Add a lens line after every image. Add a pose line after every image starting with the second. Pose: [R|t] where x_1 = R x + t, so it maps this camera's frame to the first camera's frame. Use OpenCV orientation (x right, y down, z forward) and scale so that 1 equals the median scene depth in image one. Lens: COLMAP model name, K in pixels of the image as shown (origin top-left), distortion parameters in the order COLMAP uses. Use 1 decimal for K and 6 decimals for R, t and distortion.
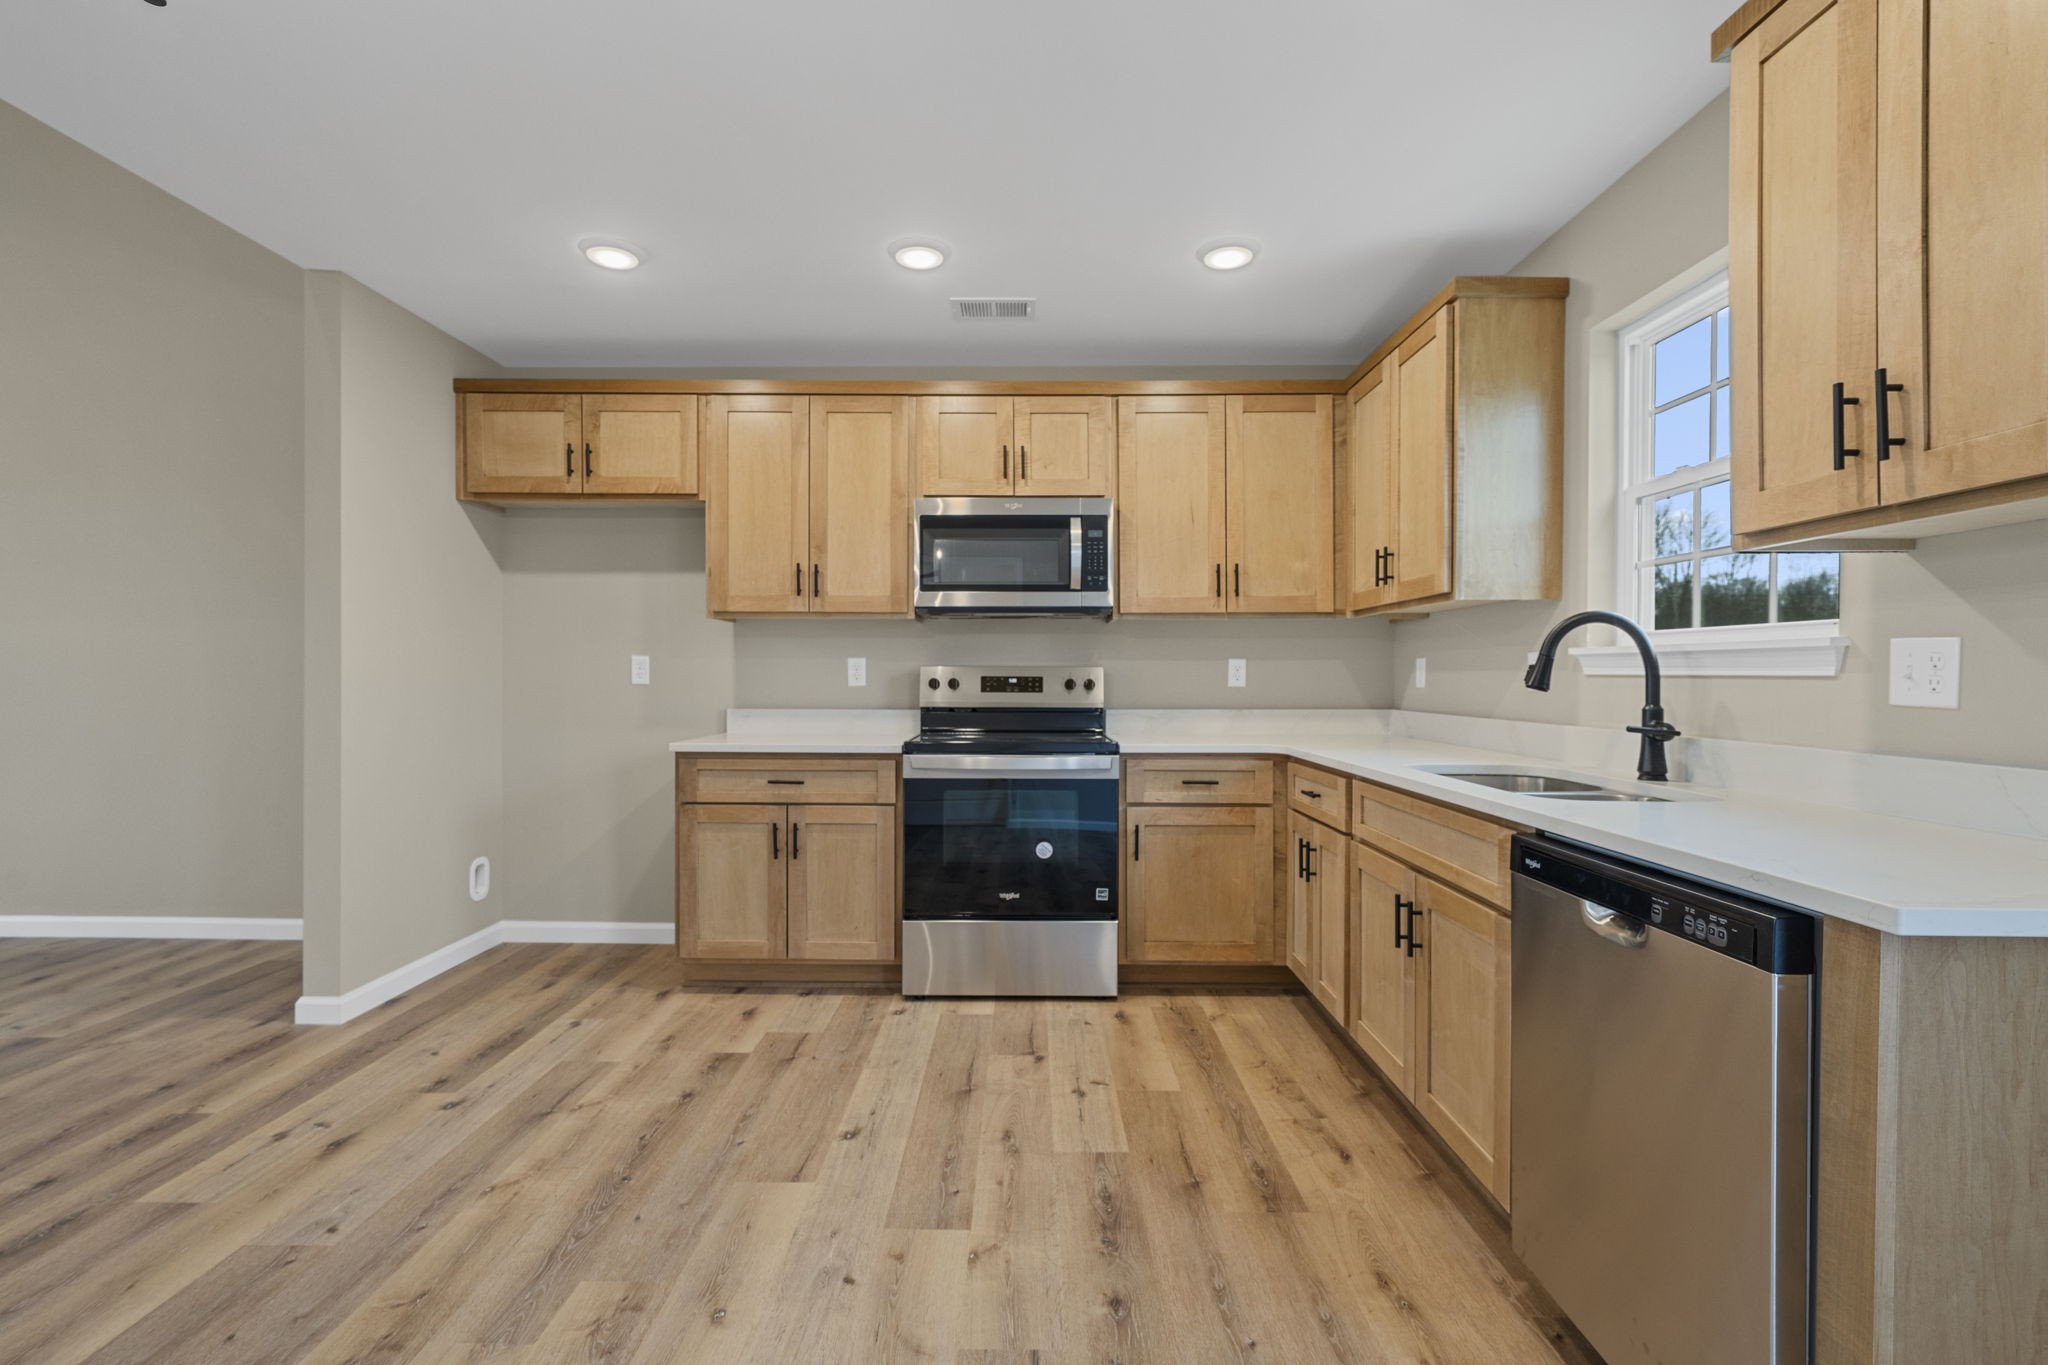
lens RADIAL K [[920.6, 0, 1005.1], [0, 920.6, 682.7], [0, 0, 1]] dist [0.003357, 0.001370]
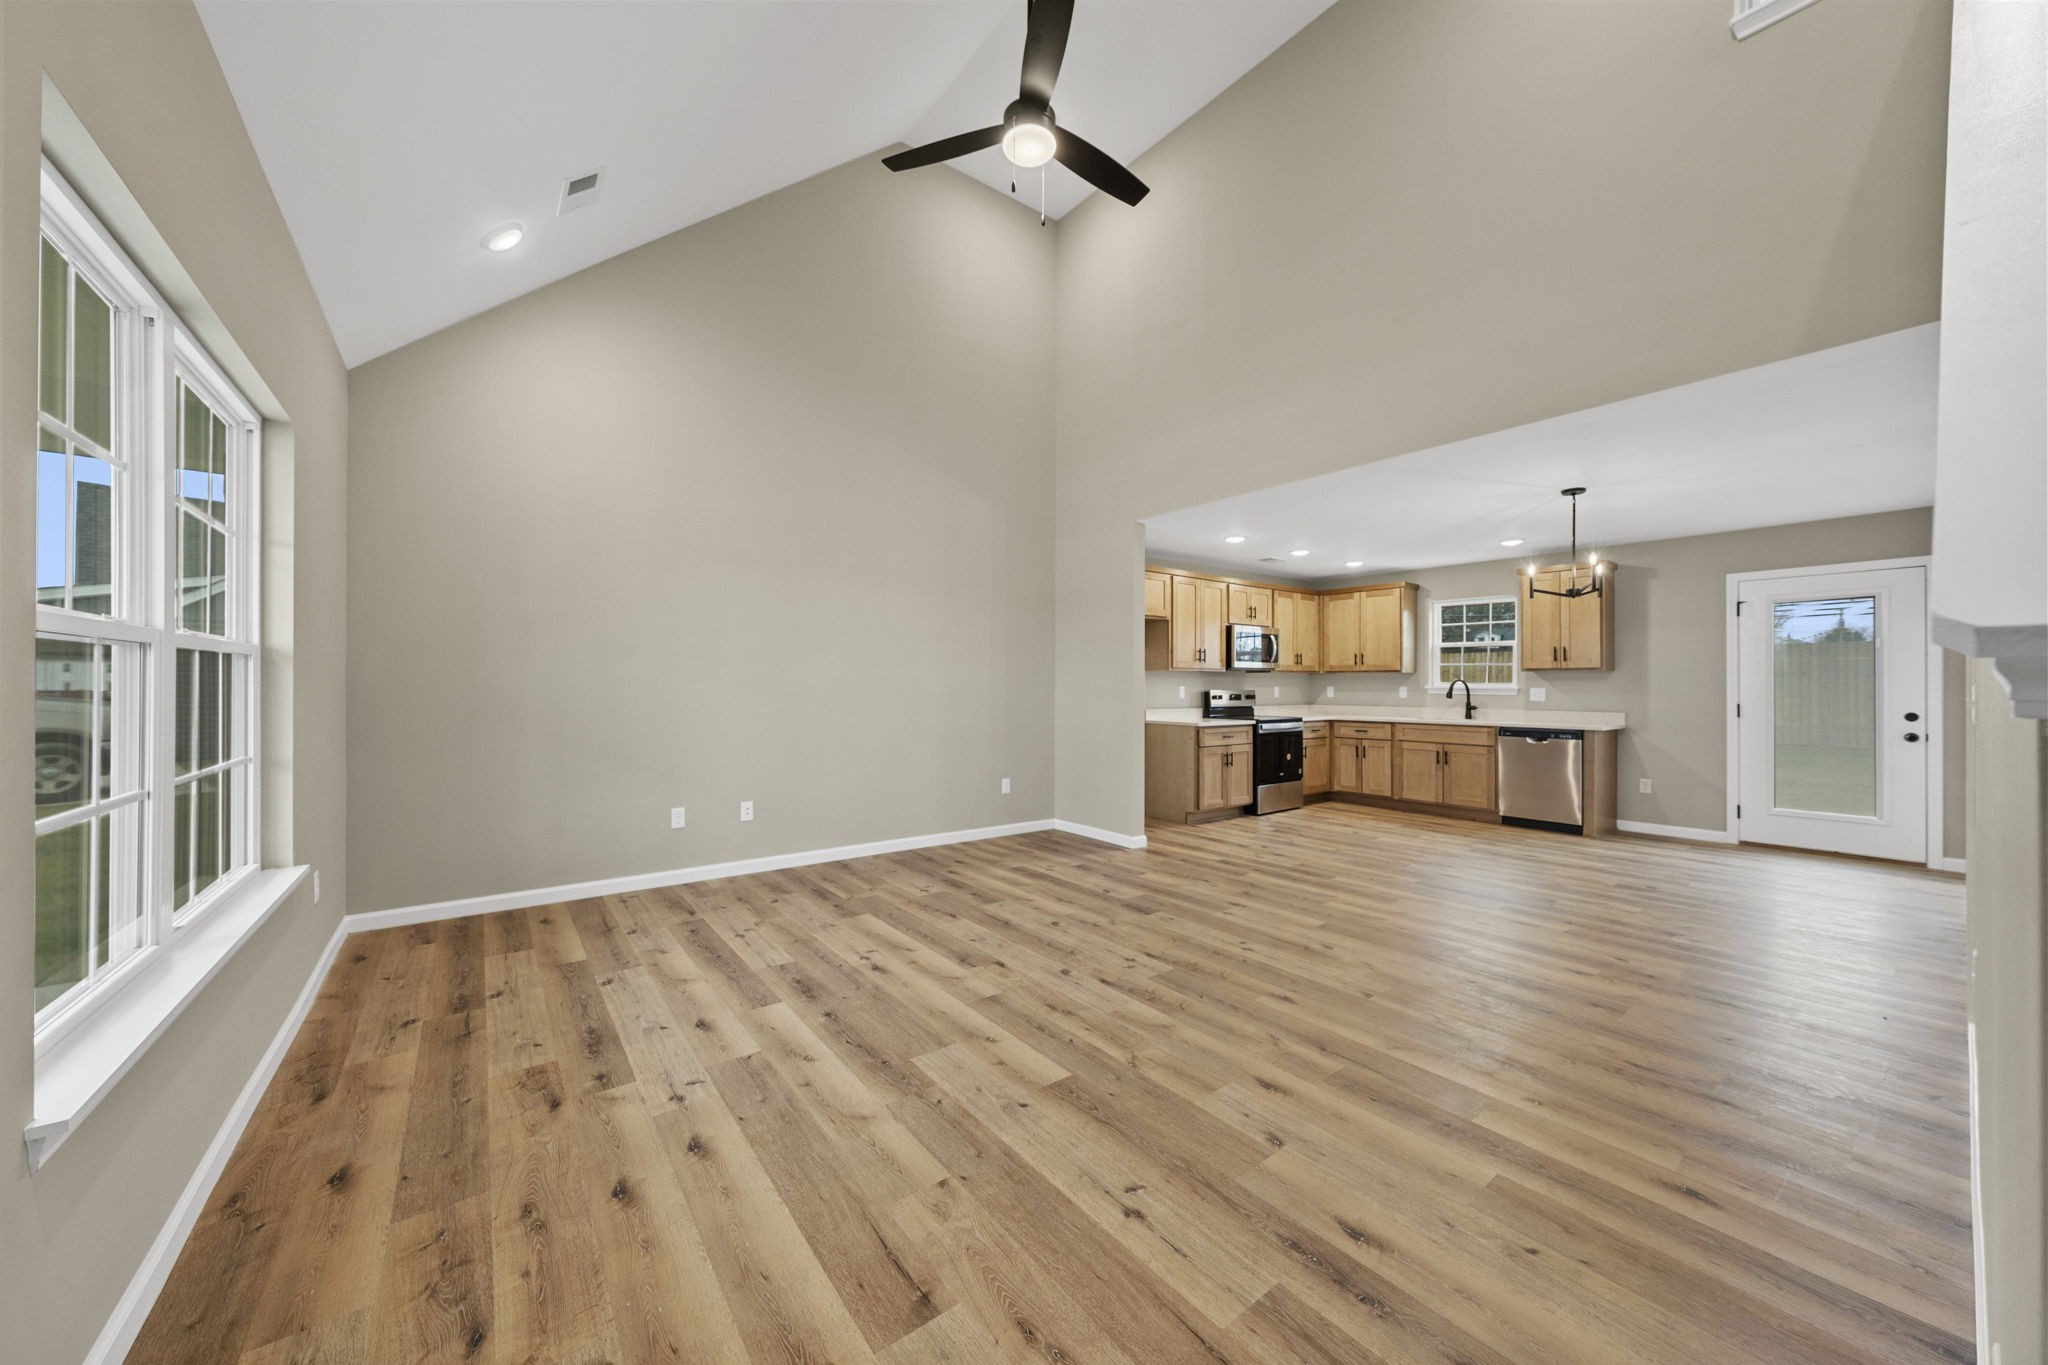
lens RADIAL K [[722.2, 0, 1012.2], [0, 722.2, 685.5], [0, 0, 1]] dist [-0.002615, 0.000410]
pose [[0.790759, -0.002498, 0.612123, -2.065331], [0.004100, 0.999991, -0.001216, -0.037094], [-0.612114, 0.003472, 0.790762, -0.232262]]
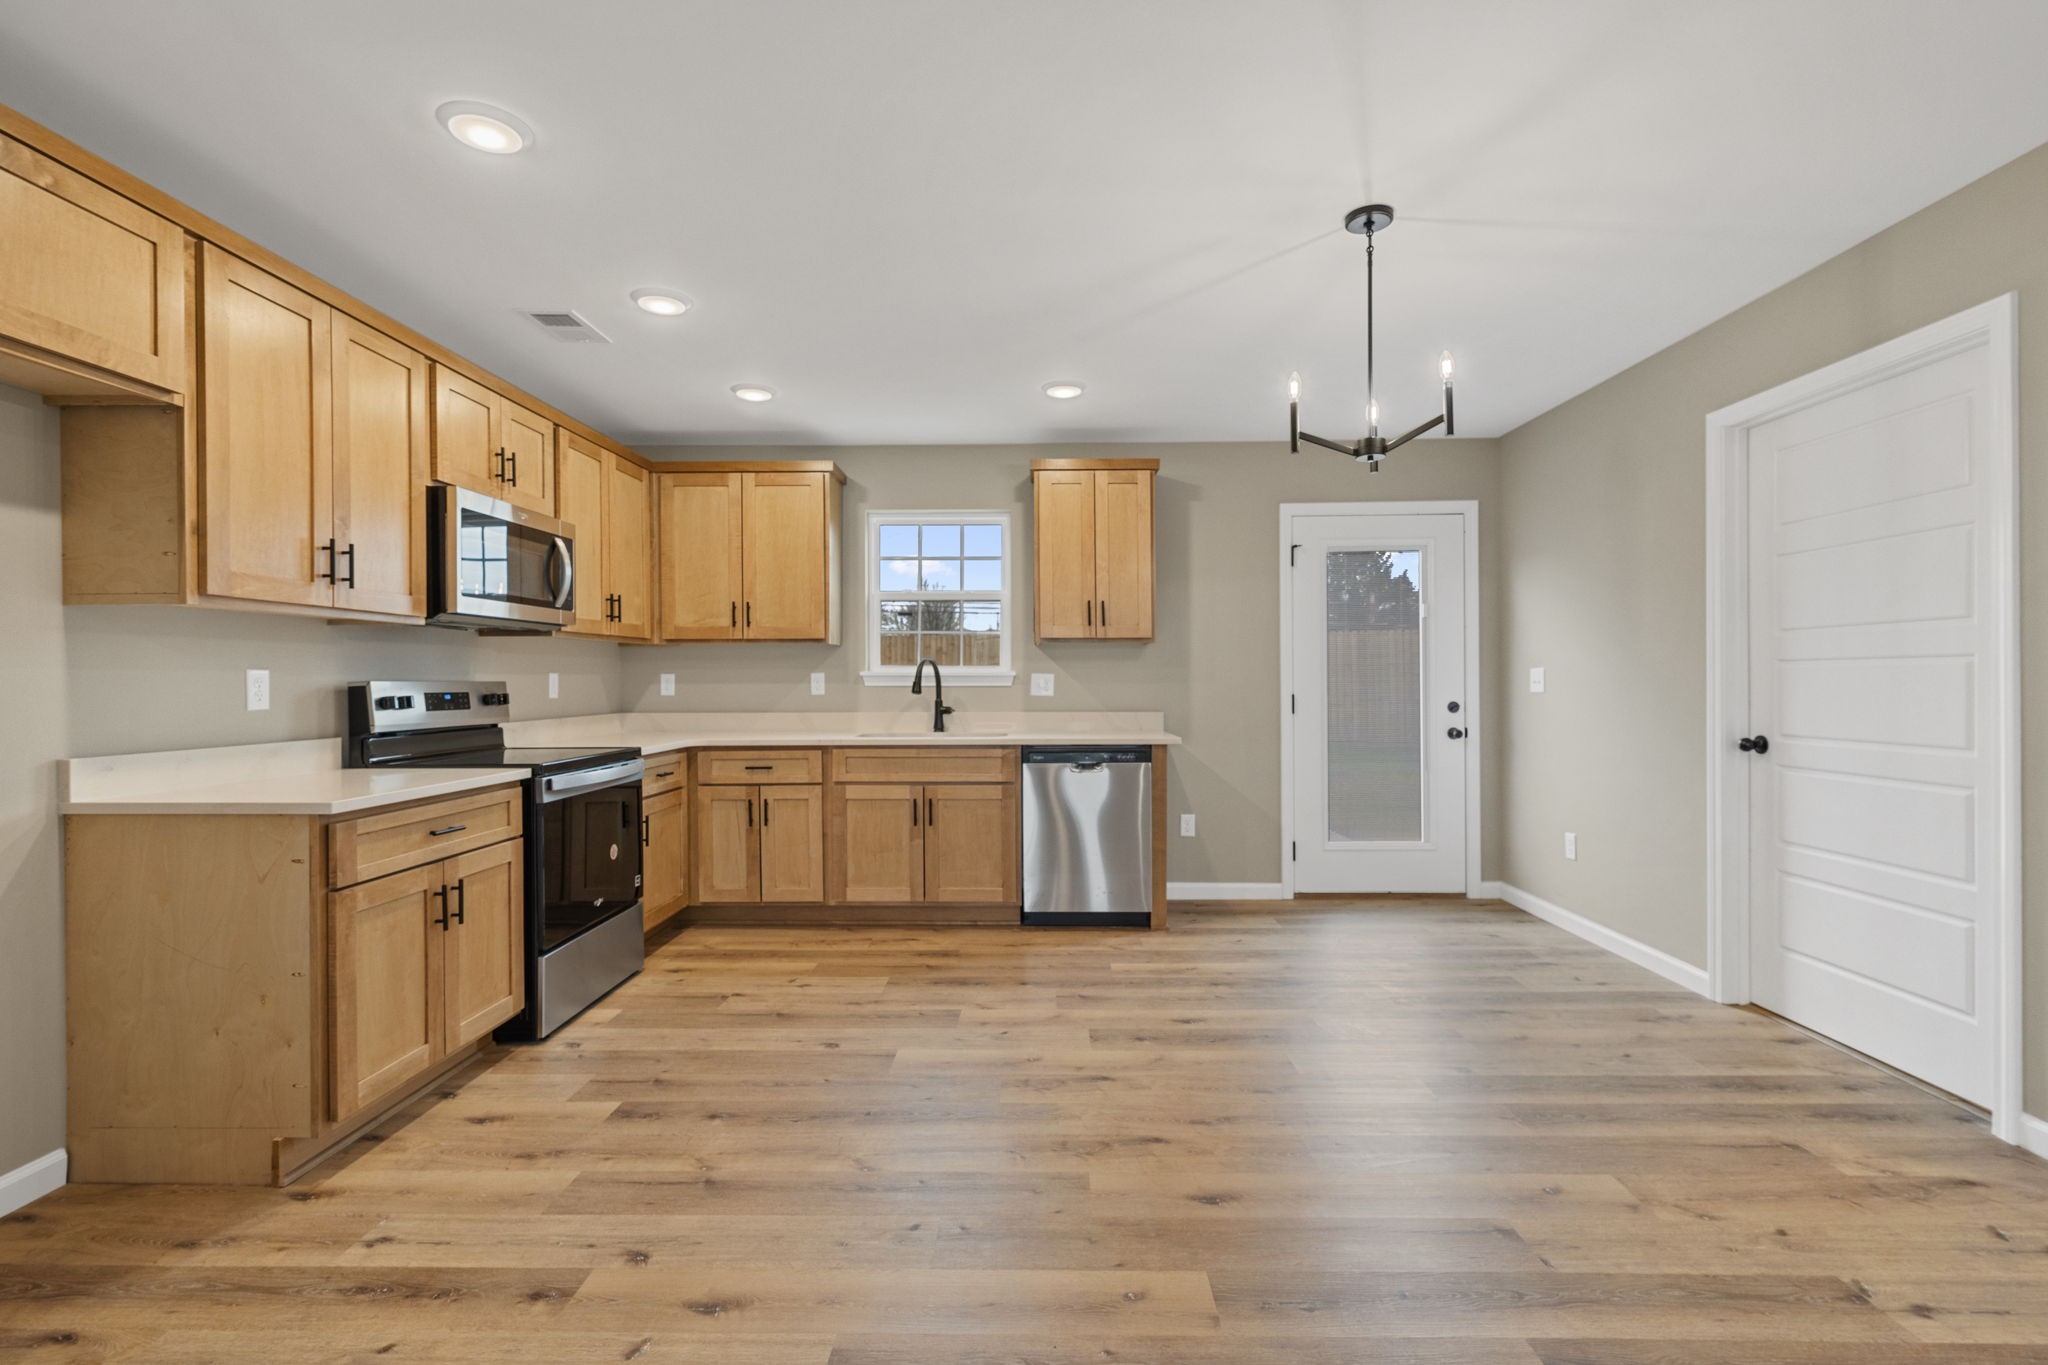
lens RADIAL K [[920.6, 0, 1040.1], [0, 920.6, 681.8], [0, 0, 1]] dist [0.003357, 0.001370]
pose [[-0.004538, -0.005692, 0.999973, -1.094914], [0.009817, 0.999935, 0.005737, -0.020250], [-0.999942, 0.009843, -0.004482, 0.527668]]
